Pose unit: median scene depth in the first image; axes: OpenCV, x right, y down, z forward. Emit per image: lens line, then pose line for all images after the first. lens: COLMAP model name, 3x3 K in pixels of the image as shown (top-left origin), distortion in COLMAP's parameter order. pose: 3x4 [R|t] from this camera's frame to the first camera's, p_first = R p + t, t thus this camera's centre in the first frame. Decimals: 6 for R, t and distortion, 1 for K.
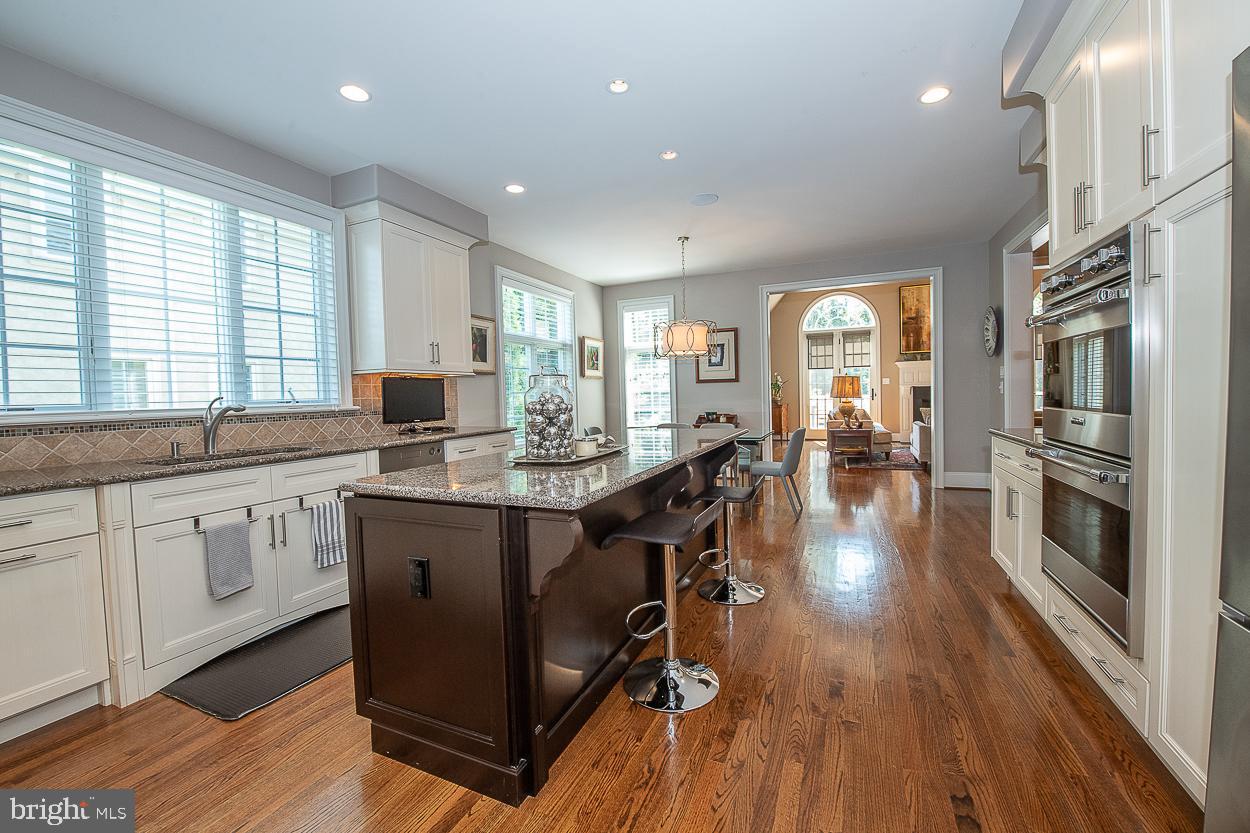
lens RADIAL K [[498.1, 0, 633.2], [0, 498.1, 408.9], [0, 0, 1]] dist [-0.018556, -0.000615]
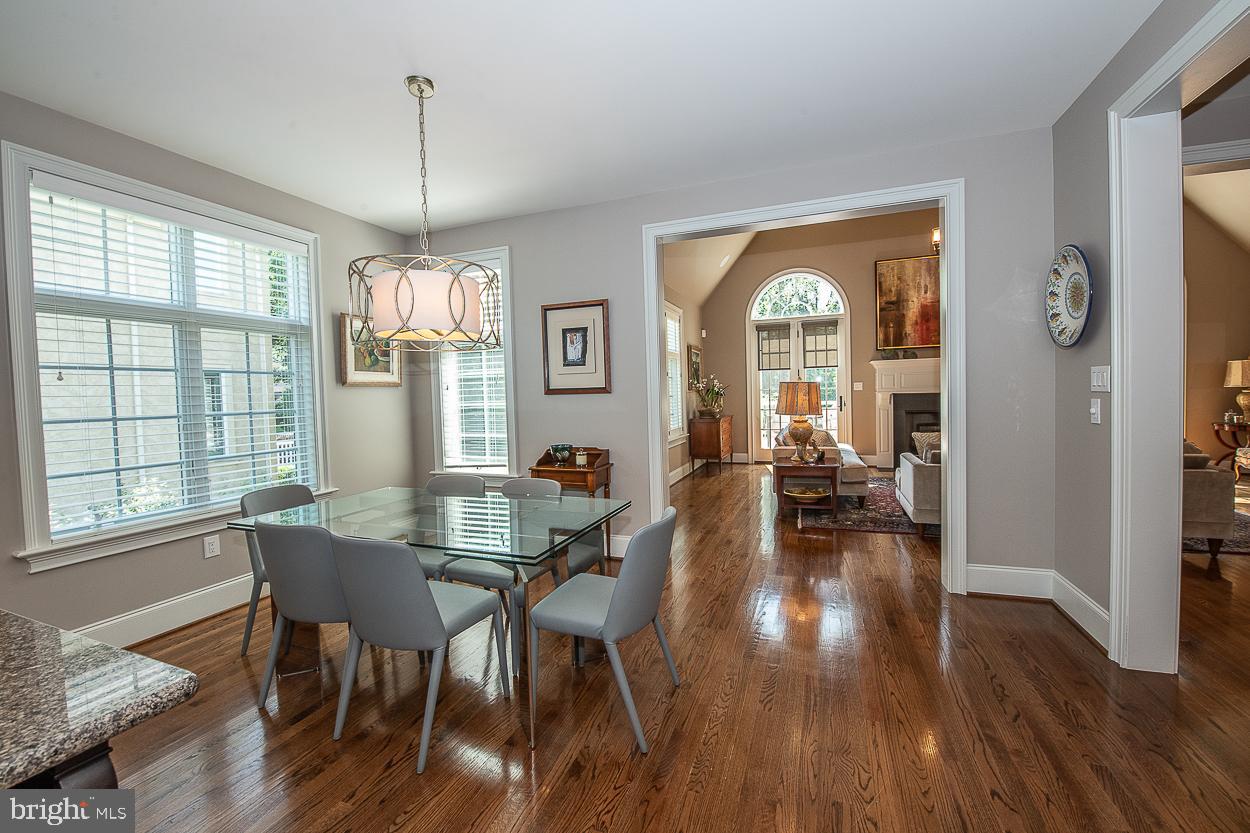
lens RADIAL K [[498.1, 0, 632.3], [0, 498.1, 407.5], [0, 0, 1]] dist [-0.018556, -0.000615]
pose [[0.998836, -0.000886, 0.048236, 0.175578], [0.000984, 0.999997, -0.002013, -0.030384], [-0.048234, 0.002058, 0.998834, 0.353099]]
